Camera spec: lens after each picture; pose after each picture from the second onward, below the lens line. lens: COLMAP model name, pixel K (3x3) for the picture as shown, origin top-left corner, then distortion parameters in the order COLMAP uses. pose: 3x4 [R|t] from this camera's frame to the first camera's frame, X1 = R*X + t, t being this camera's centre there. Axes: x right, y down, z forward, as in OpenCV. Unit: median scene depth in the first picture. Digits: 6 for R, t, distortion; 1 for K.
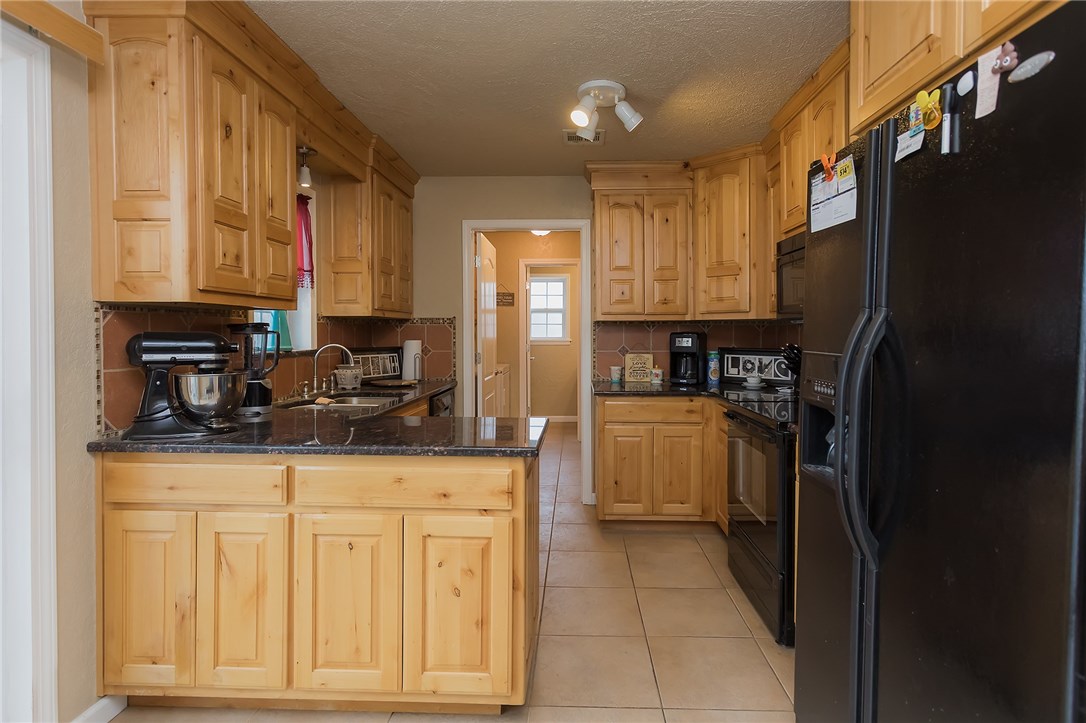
lens RADIAL K [[549.8, 0, 565.7], [0, 549.8, 343.8], [0, 0, 1]] dist [0.009726, -0.000612]
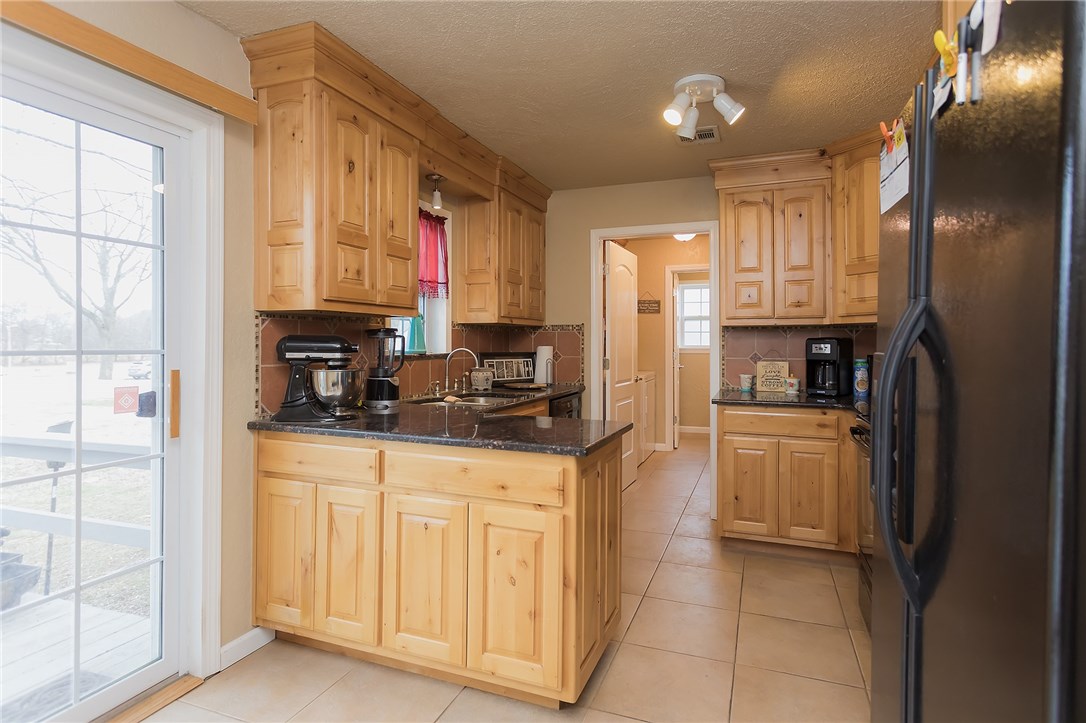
lens RADIAL K [[549.8, 0, 567.3], [0, 549.8, 343.2], [0, 0, 1]] dist [0.009726, -0.000612]
pose [[0.948302, 0.000557, -0.317369, 0.153717], [-0.006728, 0.999809, -0.018349, 0.010906], [0.317298, 0.019535, 0.948125, 0.020043]]
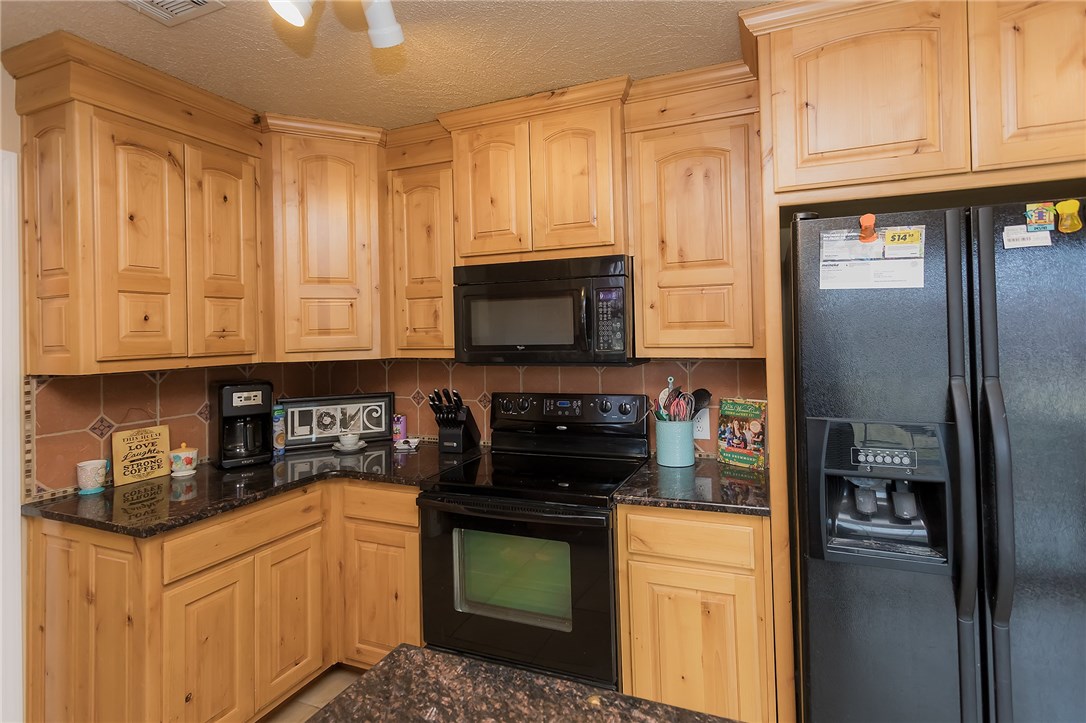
lens RADIAL K [[549.8, 0, 559.5], [0, 549.8, 323.4], [0, 0, 1]] dist [0.009726, -0.000612]
pose [[0.362437, 0.011858, 0.931933, -0.346906], [0.040278, 0.998786, -0.028373, -0.080659], [-0.931138, 0.047820, 0.361519, 0.641876]]
